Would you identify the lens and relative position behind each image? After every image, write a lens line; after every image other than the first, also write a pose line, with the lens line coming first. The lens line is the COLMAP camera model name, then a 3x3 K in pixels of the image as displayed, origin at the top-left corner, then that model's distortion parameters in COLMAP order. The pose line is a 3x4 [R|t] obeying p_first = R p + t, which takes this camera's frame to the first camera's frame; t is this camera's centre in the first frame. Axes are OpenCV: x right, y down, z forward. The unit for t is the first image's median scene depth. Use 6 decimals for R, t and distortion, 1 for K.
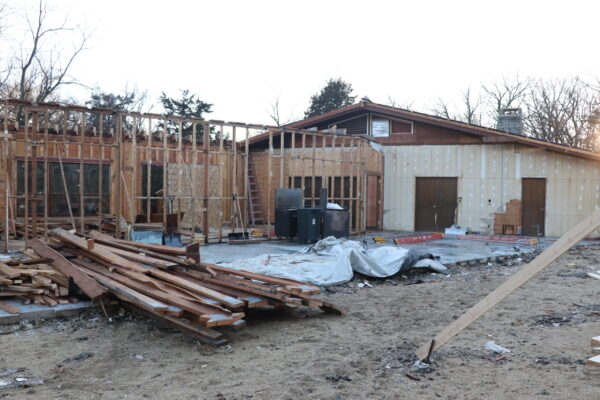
lens RADIAL K [[532.3, 0, 304.8], [0, 532.3, 203.8], [0, 0, 1]] dist [-0.140653, 0.089595]
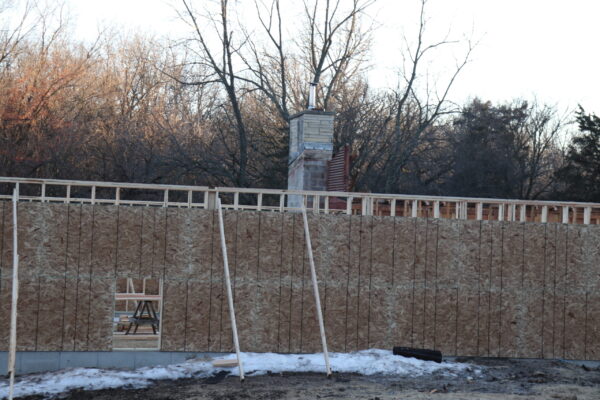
lens RADIAL K [[1441.1, 0, 283.6], [0, 1441.1, 203.5], [0, 0, 1]] dist [0.489649, 0.000000]
pose [[0.907184, 0.004985, -0.420705, 0.191406], [-0.029213, 0.998263, -0.051164, 0.004536], [0.419719, 0.058705, 0.905753, -0.941893]]
